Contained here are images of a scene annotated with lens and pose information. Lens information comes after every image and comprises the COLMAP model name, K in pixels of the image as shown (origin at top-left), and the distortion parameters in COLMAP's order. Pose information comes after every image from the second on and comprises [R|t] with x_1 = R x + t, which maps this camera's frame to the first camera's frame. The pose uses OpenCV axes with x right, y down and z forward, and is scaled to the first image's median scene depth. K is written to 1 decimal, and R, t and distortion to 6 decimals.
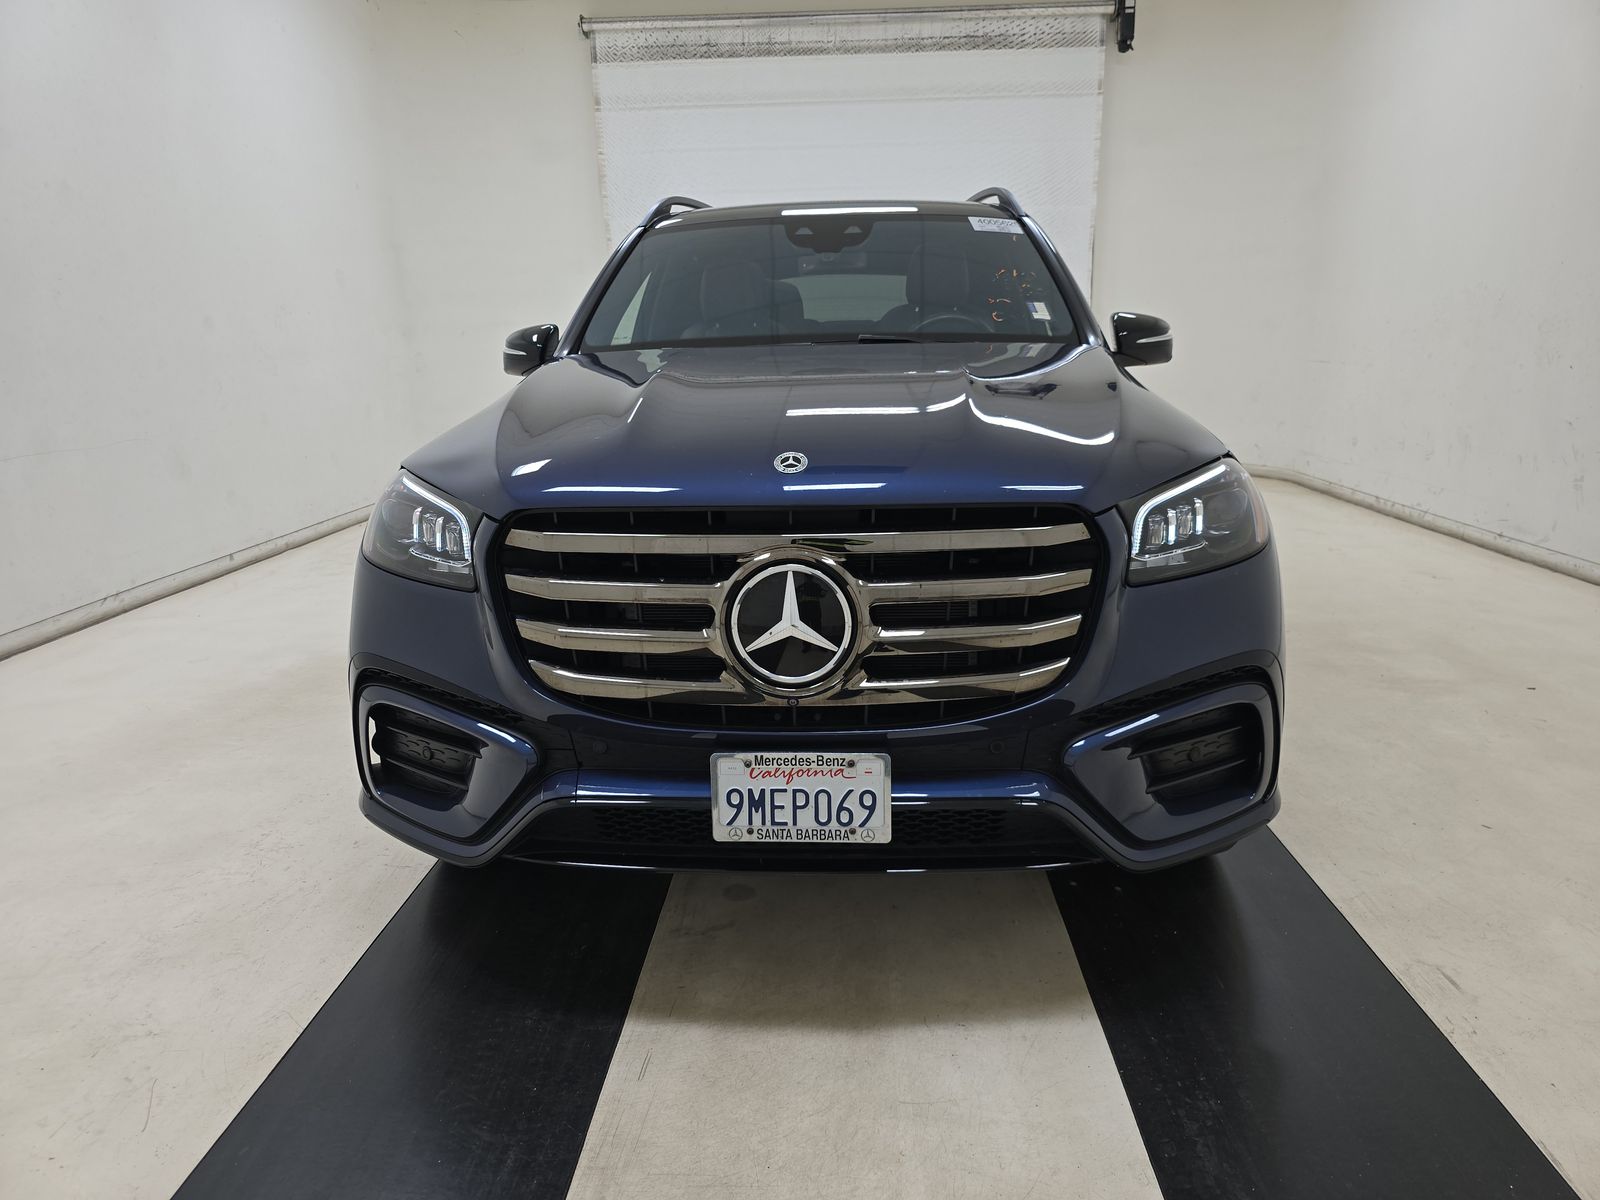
lens RADIAL K [[1035.6, 0, 806.1], [0, 1035.6, 601.2], [0, 0, 1]] dist [0.033586, -0.031967]
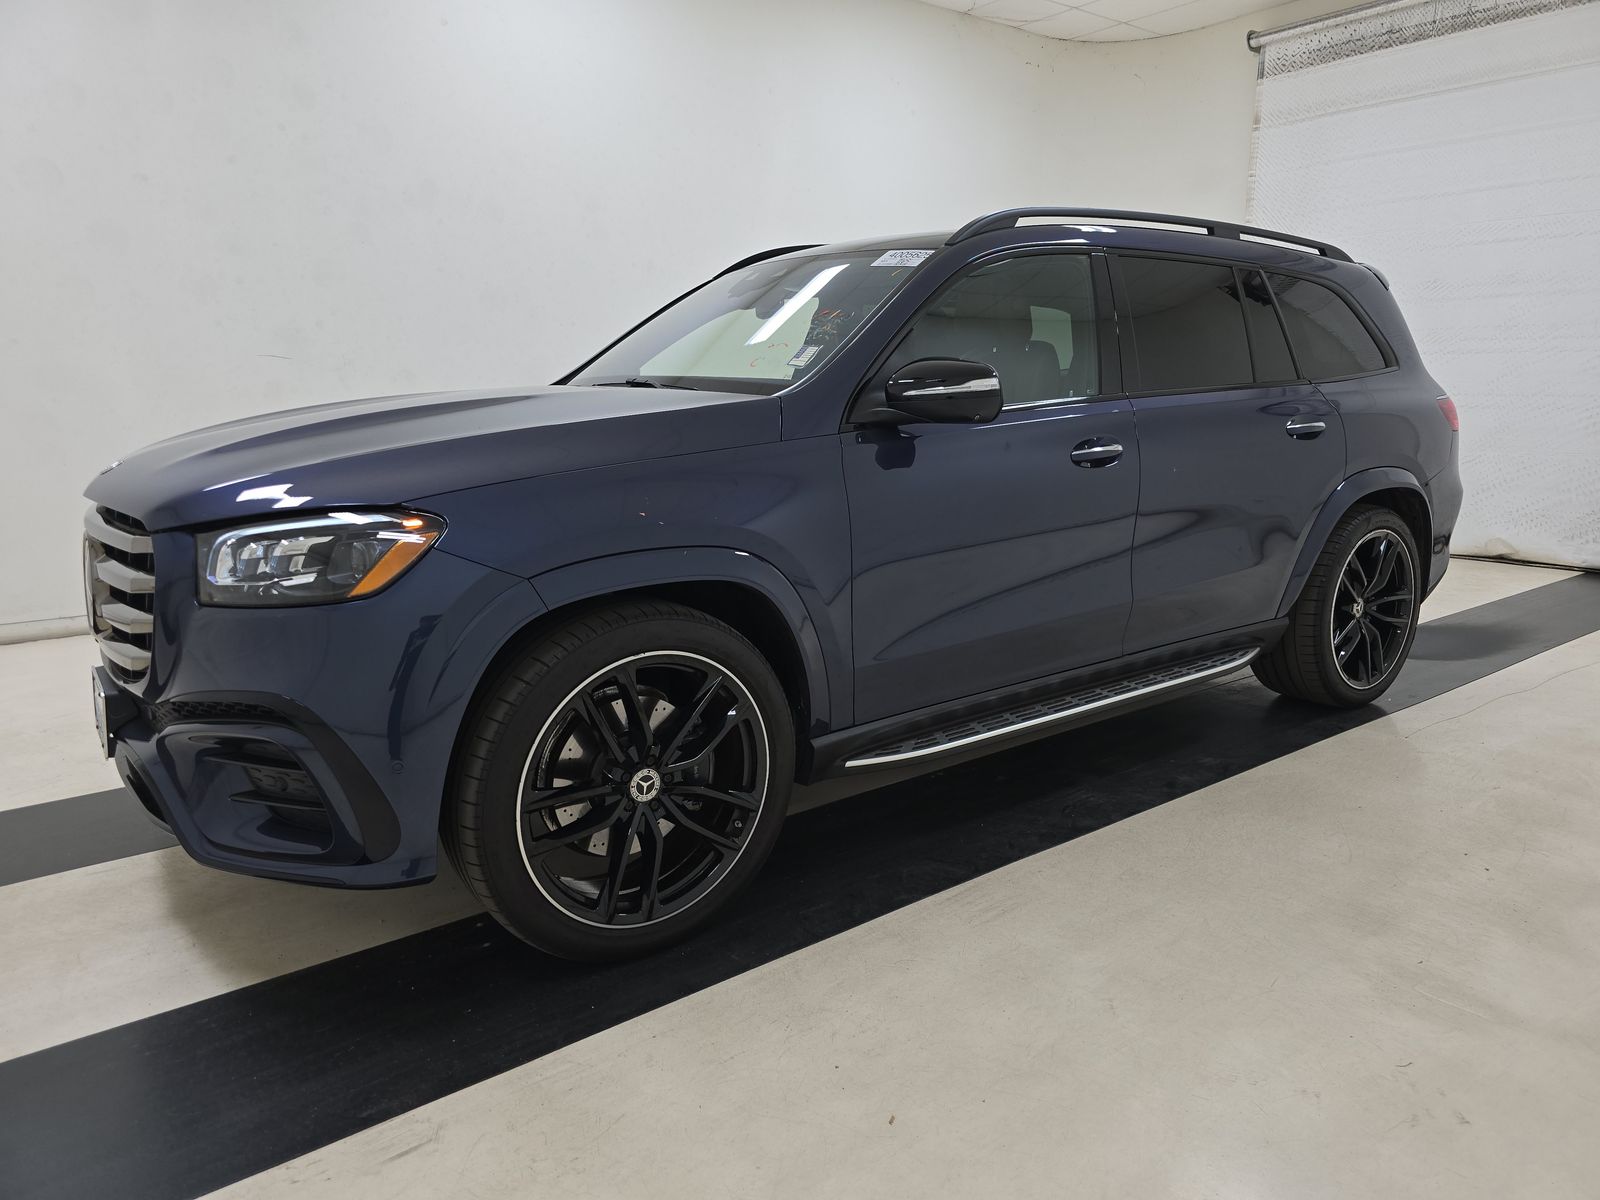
lens RADIAL K [[1035.6, 0, 806.1], [0, 1035.6, 601.2], [0, 0, 1]] dist [0.033586, -0.031967]
pose [[0.664365, 0.171605, -0.727442, 0.286088], [-0.193168, 0.979641, 0.054681, -0.037135], [0.722015, 0.104190, 0.683987, 0.128508]]
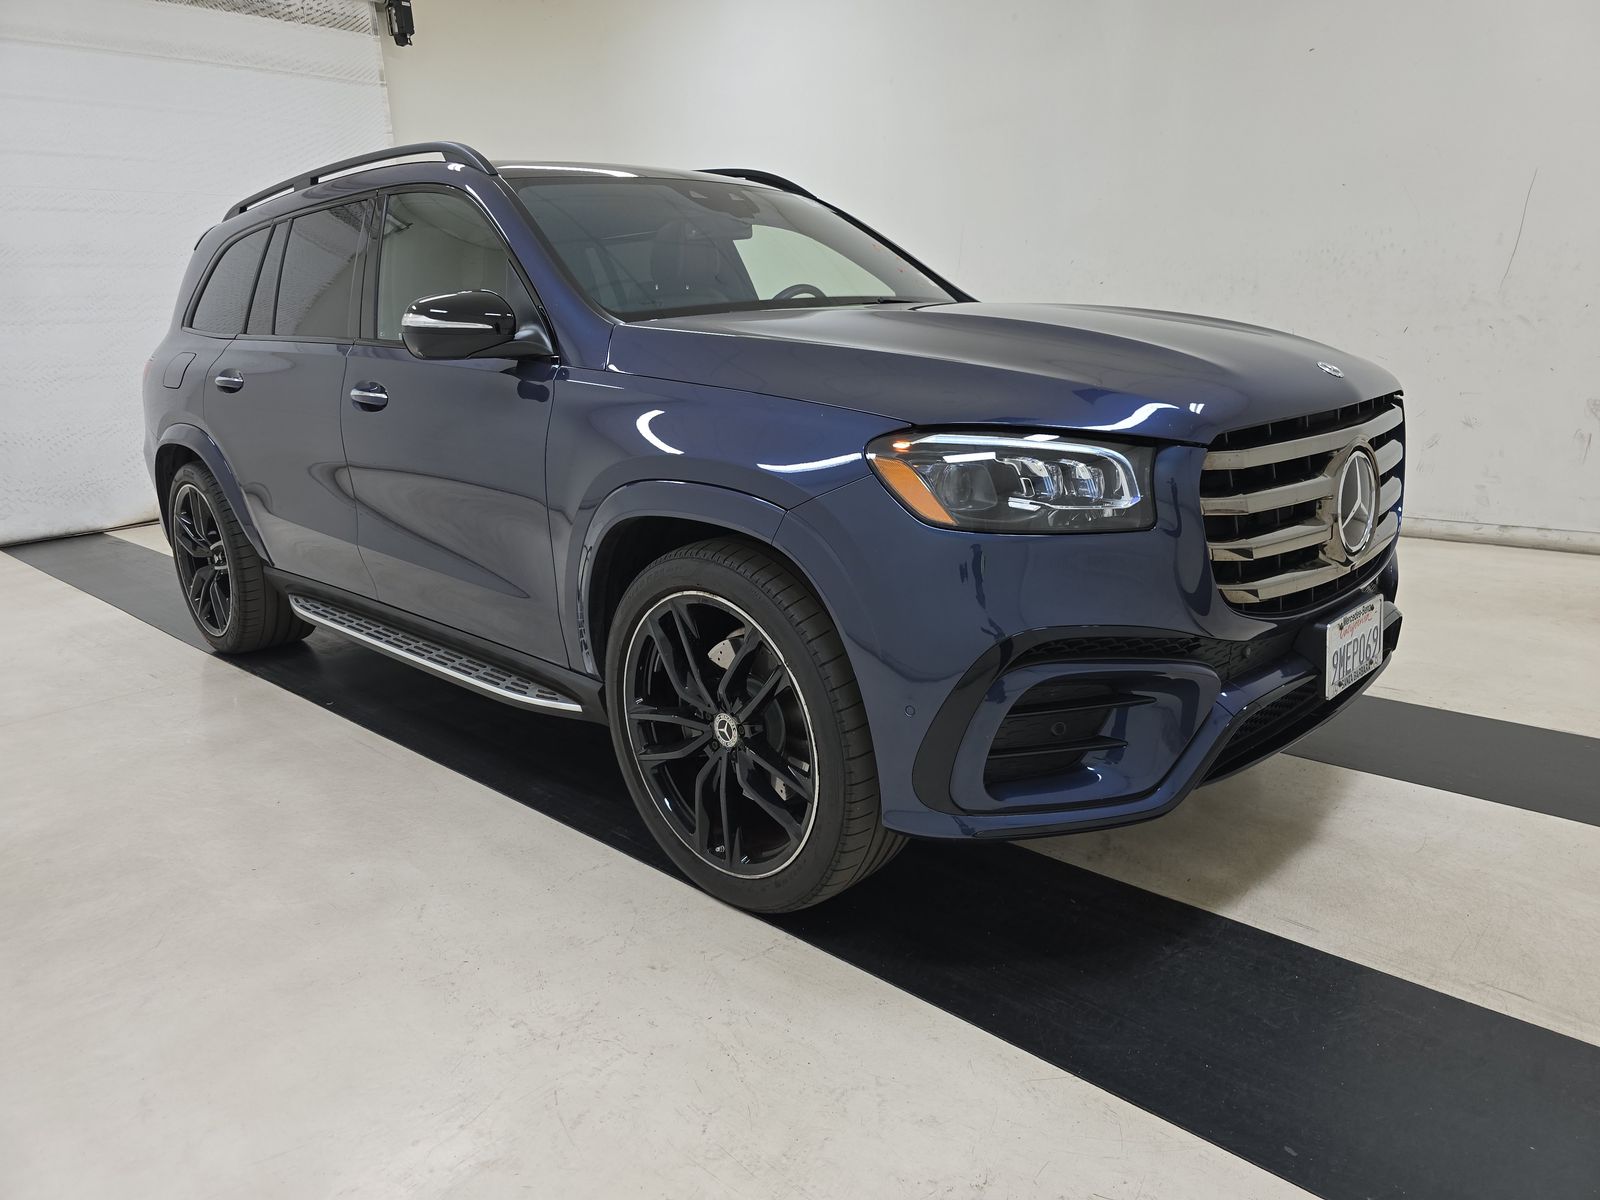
lens RADIAL K [[1035.6, 0, 806.1], [0, 1035.6, 601.2], [0, 0, 1]] dist [0.033586, -0.031967]
pose [[0.680280, -0.198770, 0.705485, -0.234090], [0.208736, 0.975207, 0.073485, -0.015649], [-0.702601, 0.097270, 0.704905, 0.104651]]
